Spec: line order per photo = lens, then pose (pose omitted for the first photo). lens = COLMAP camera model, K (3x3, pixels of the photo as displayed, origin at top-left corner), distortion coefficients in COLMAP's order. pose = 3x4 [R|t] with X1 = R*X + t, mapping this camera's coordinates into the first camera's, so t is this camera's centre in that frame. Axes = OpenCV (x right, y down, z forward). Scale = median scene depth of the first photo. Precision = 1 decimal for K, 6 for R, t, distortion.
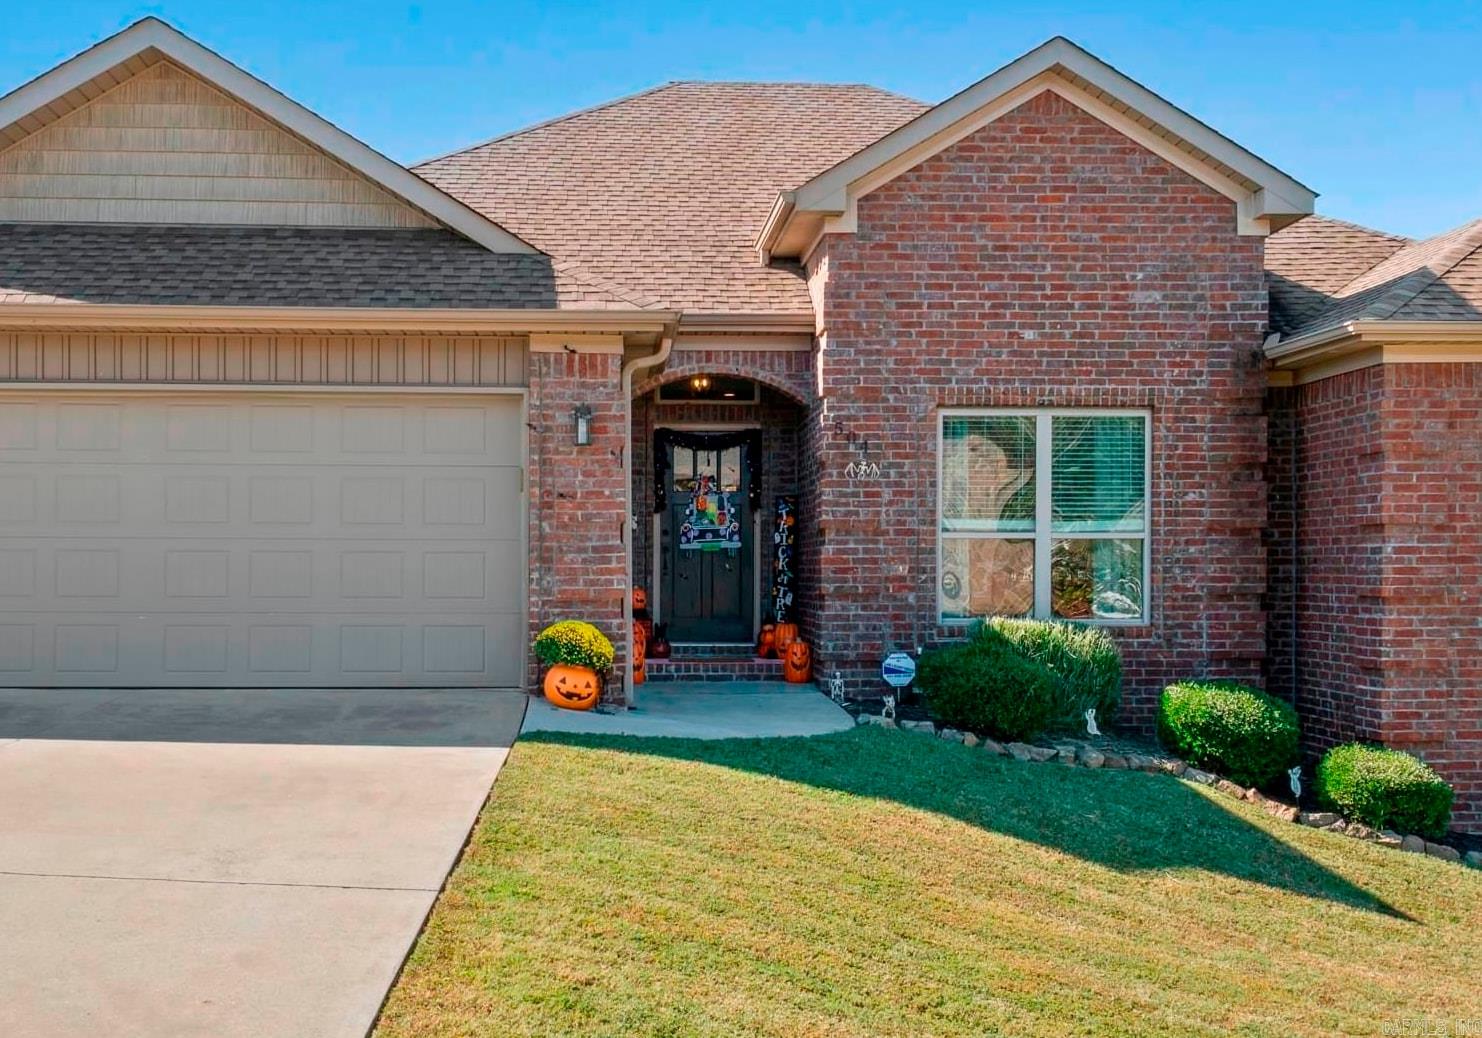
lens RADIAL K [[1806.0, 0, 733.1], [0, 1806.0, 575.0], [0, 0, 1]] dist [0.036741, 0.000000]
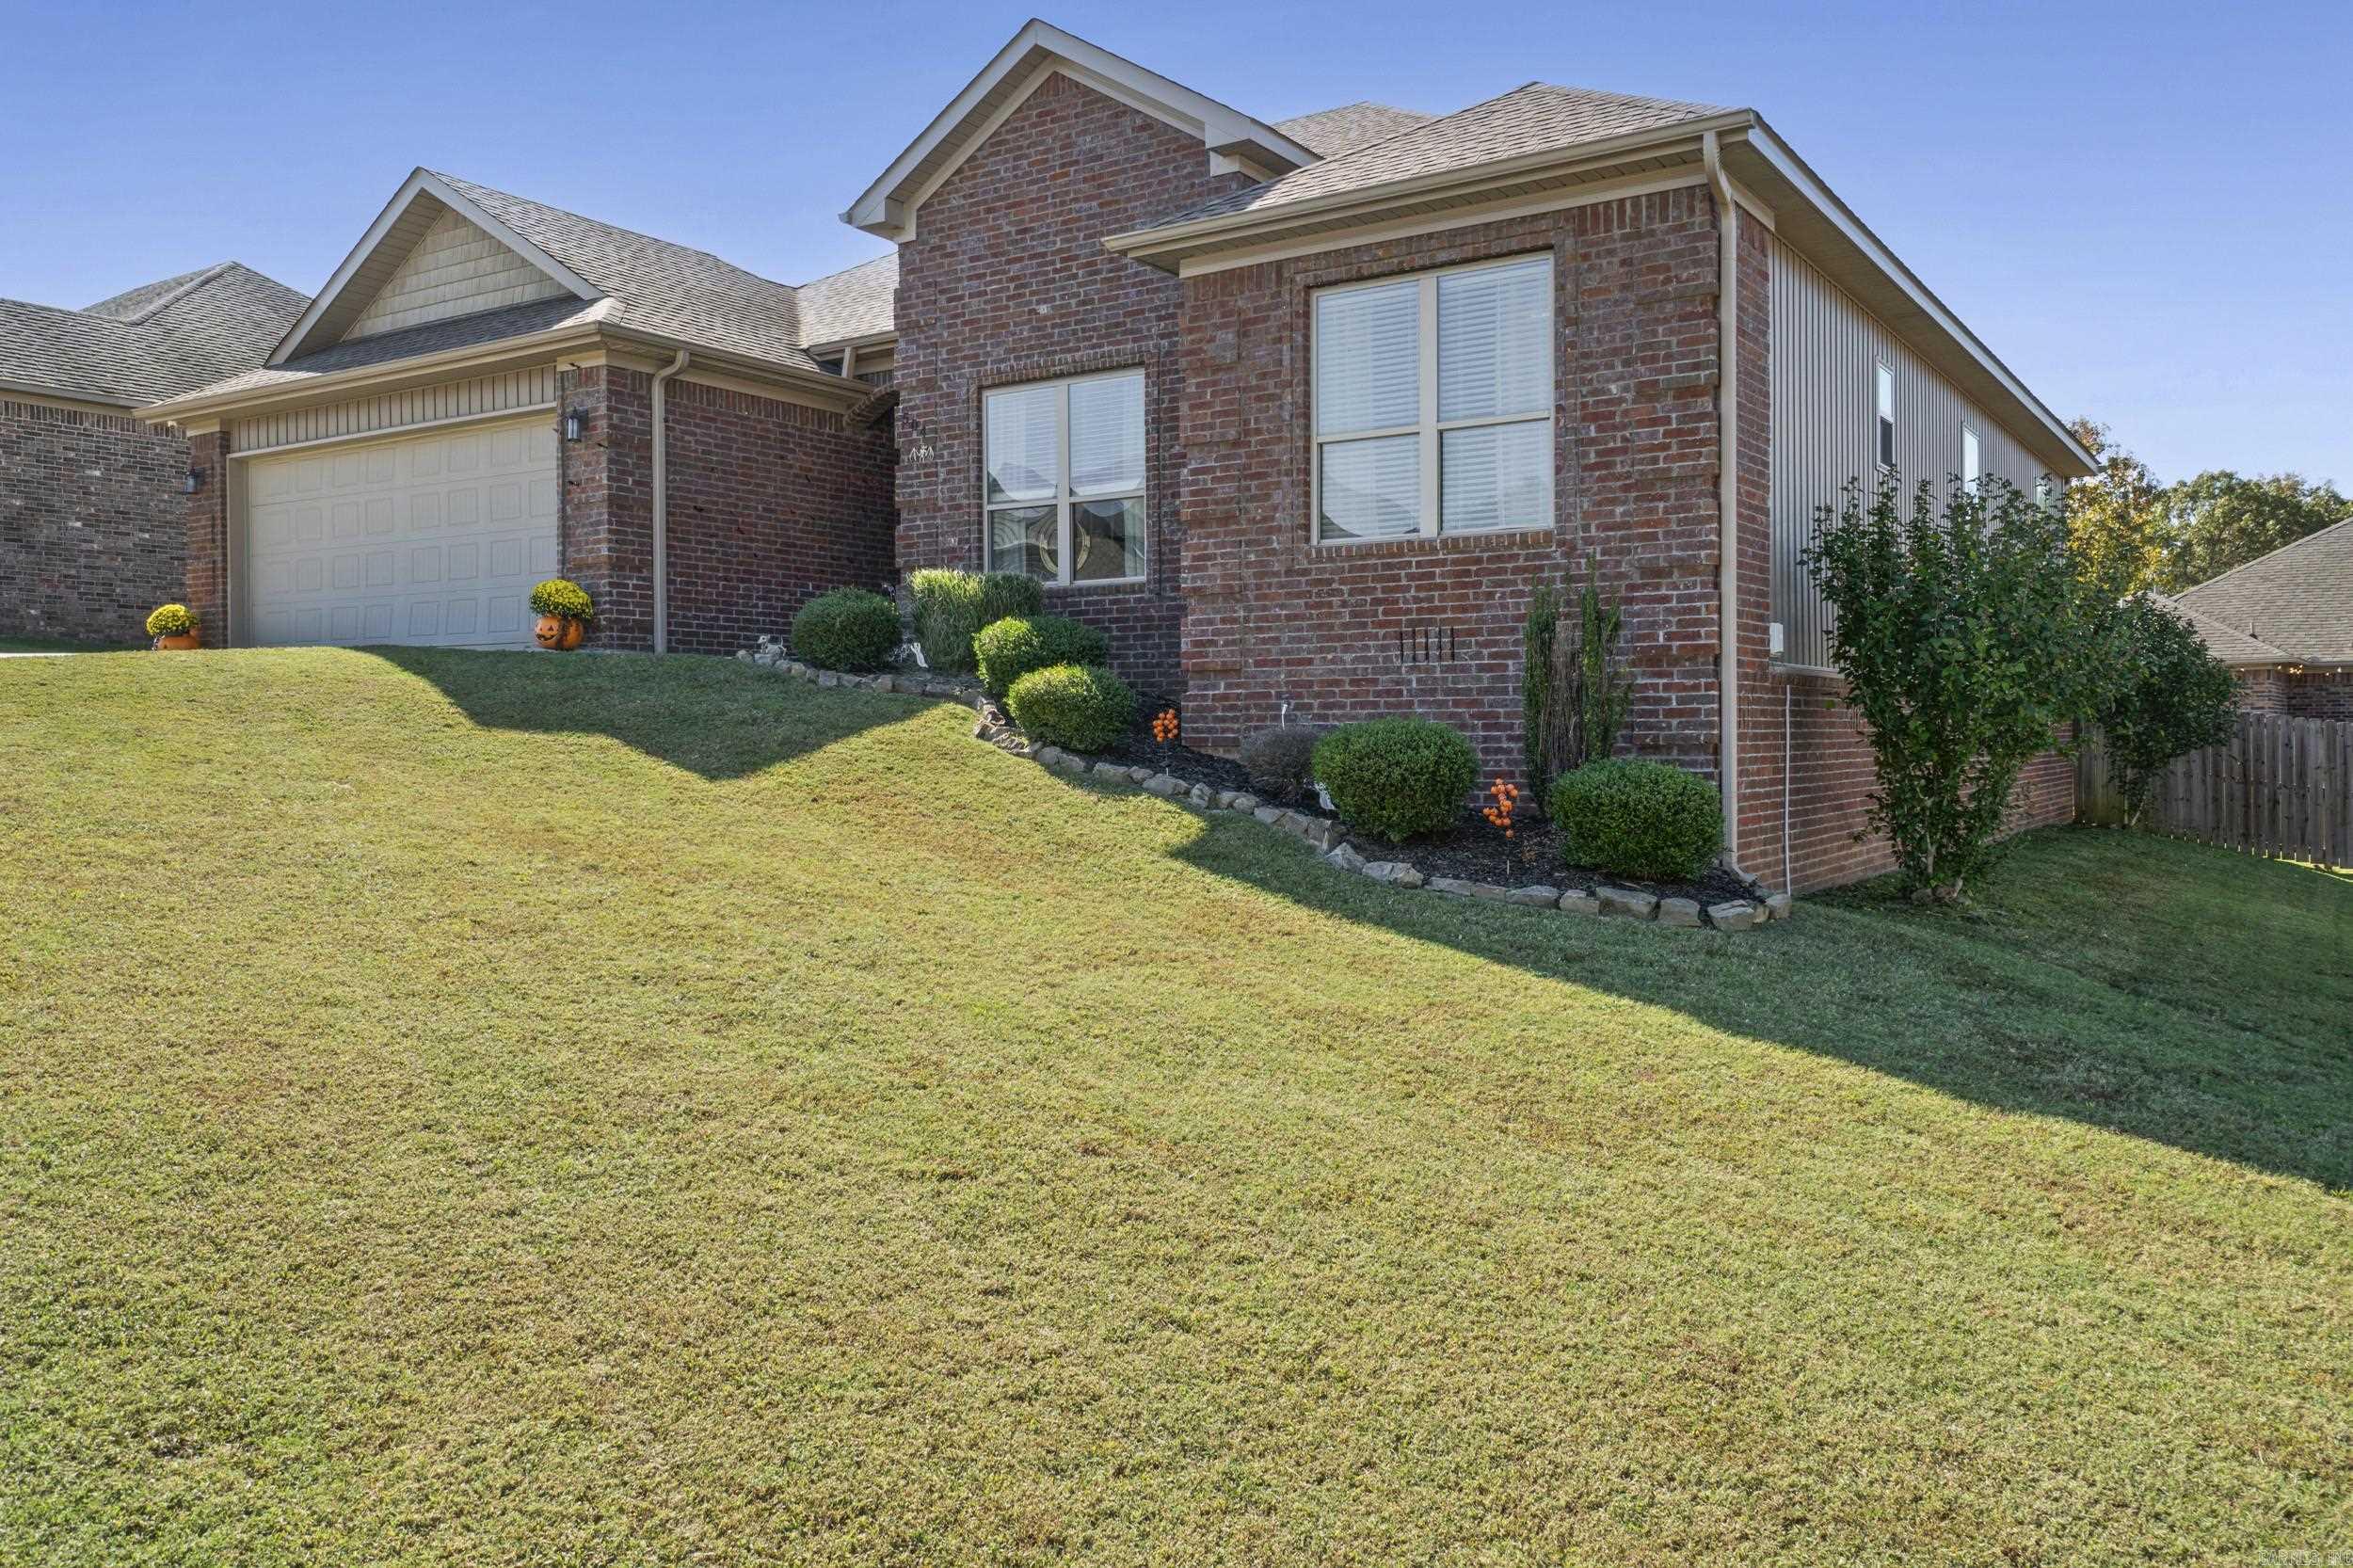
lens RADIAL K [[1738.9, 0, 1198.2], [0, 1738.9, 736.0], [0, 0, 1]] dist [0.027987, 0.010603]
pose [[0.807079, -0.005094, -0.590421, 0.907054], [0.007706, 0.999968, 0.001906, 0.123889], [0.590393, -0.006088, 0.807093, 0.255740]]
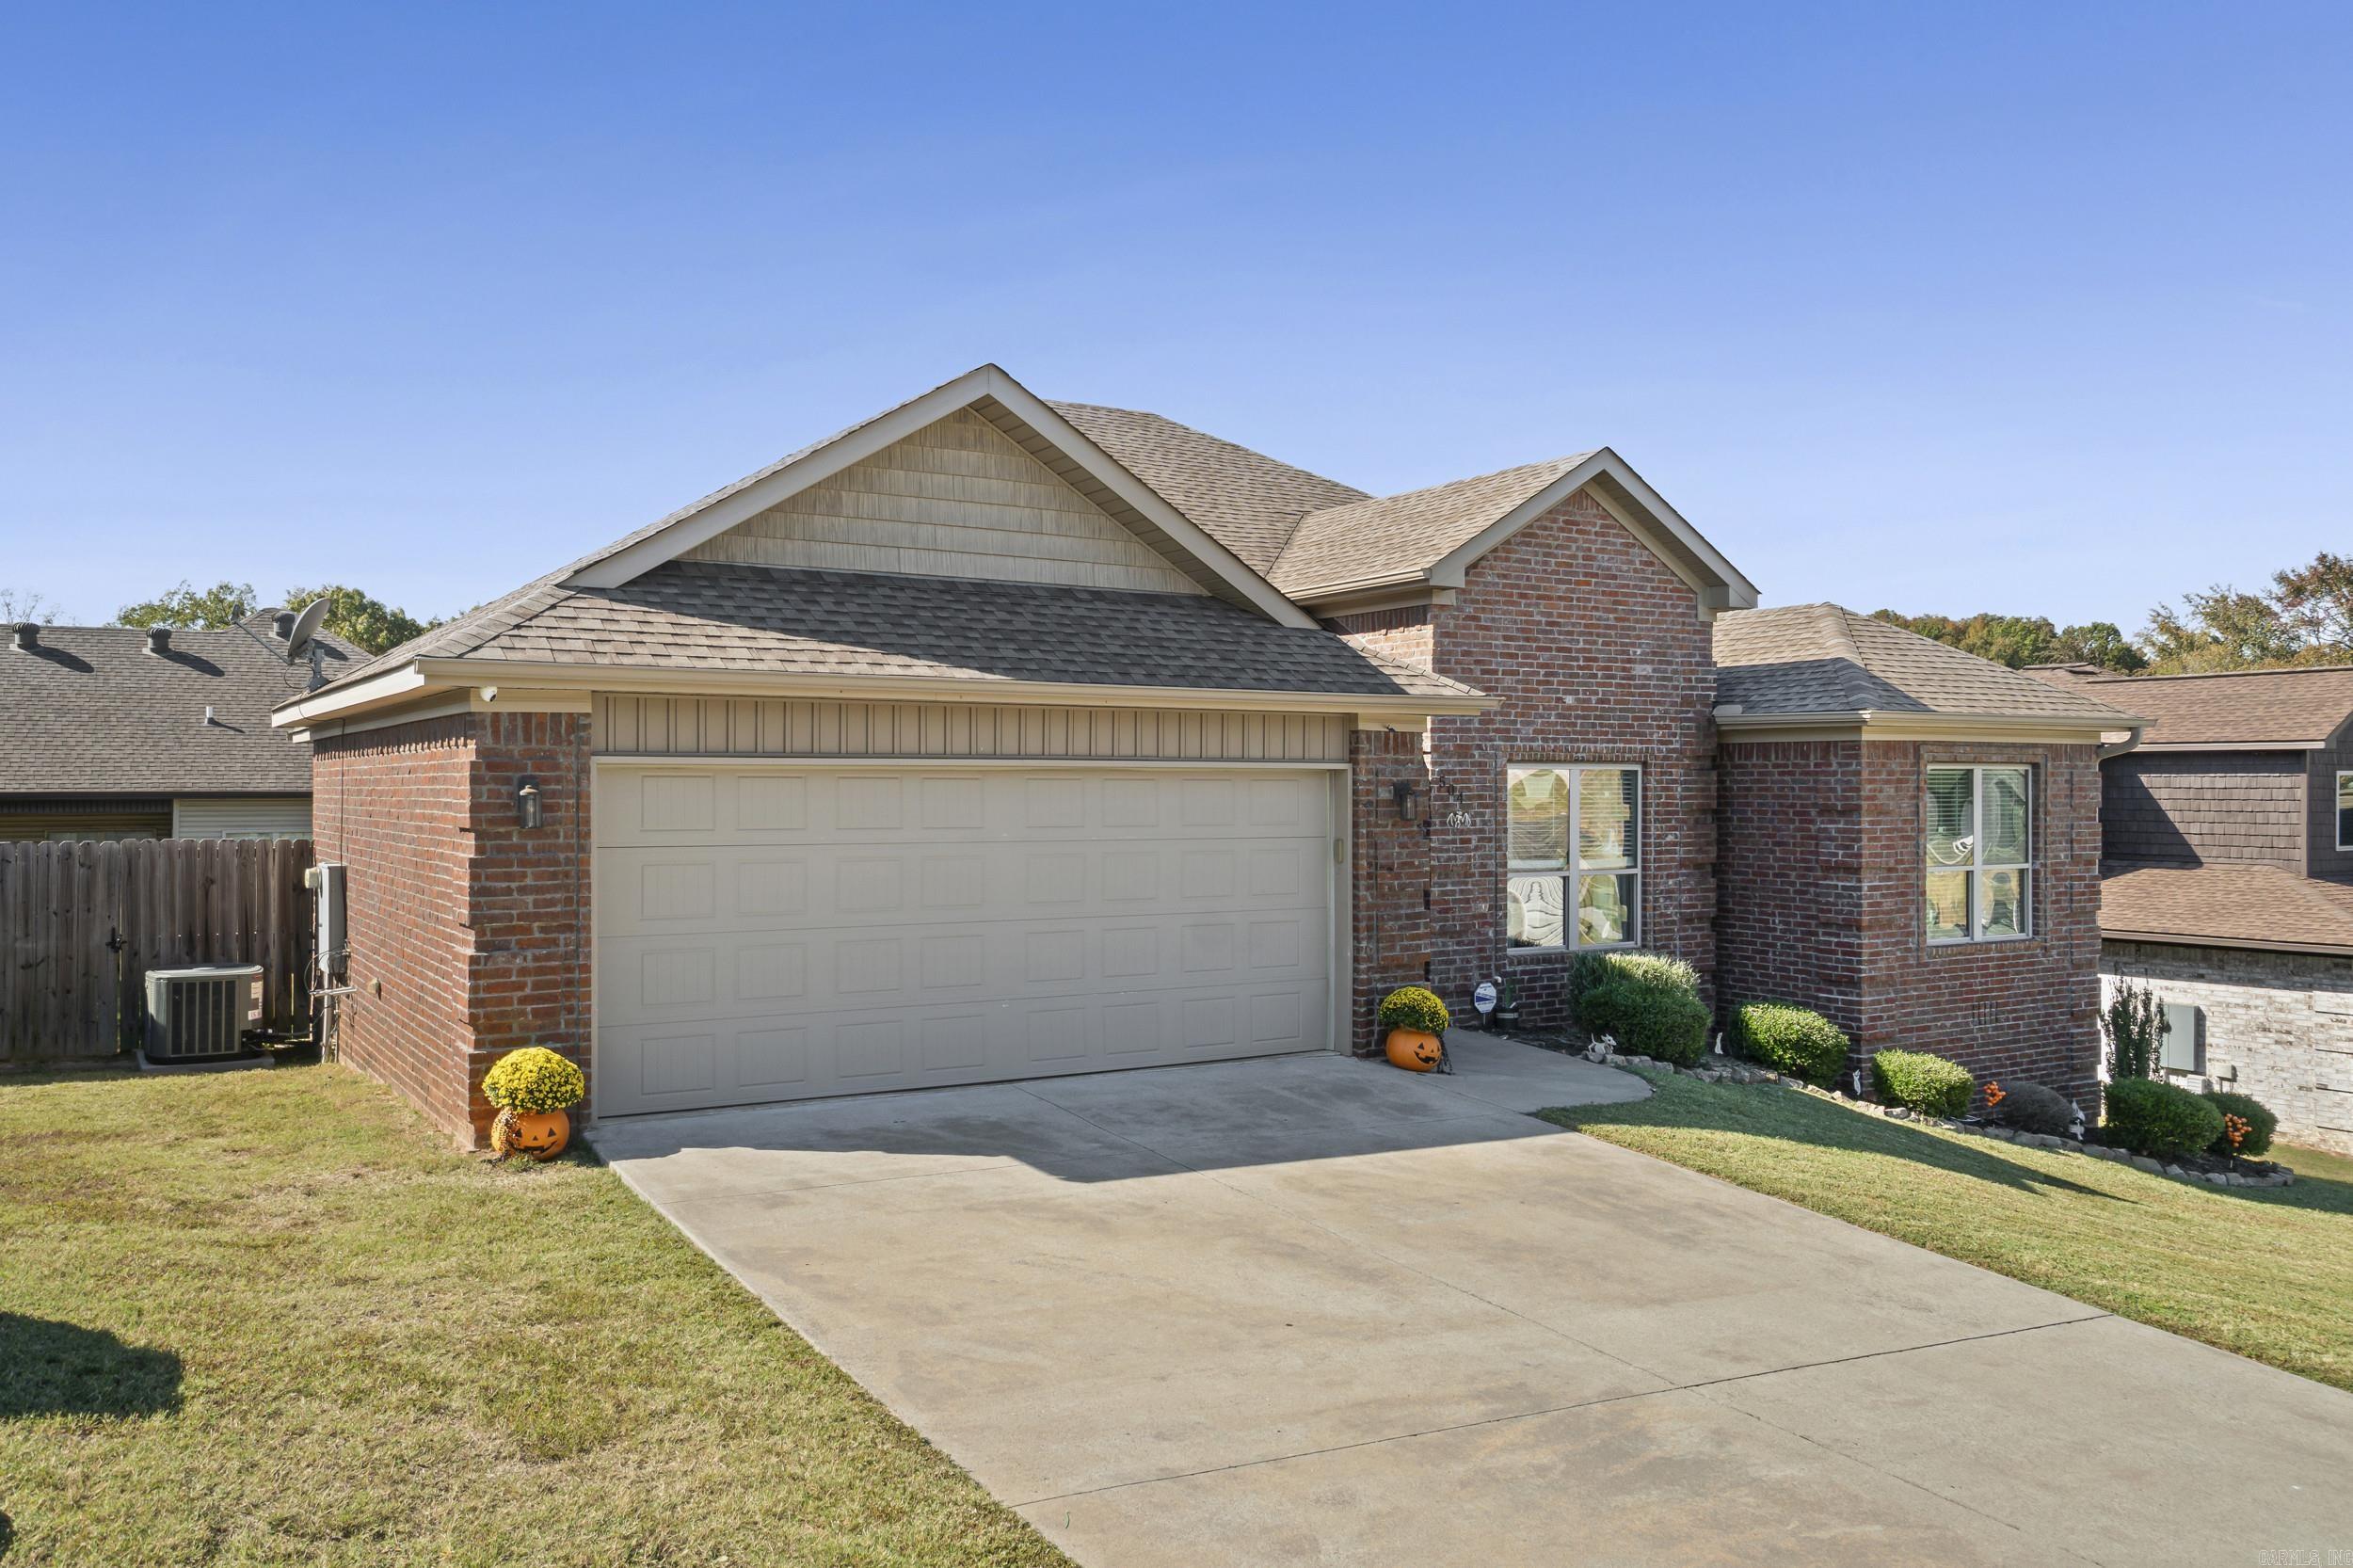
lens RADIAL K [[1738.9, 0, 1156.3], [0, 1738.9, 793.0], [0, 0, 1]] dist [0.027987, 0.010603]
pose [[0.885119, -0.002338, 0.465358, -0.637622], [0.000620, 0.999992, 0.003845, -0.084835], [-0.465364, -0.003115, 0.885114, 0.153291]]
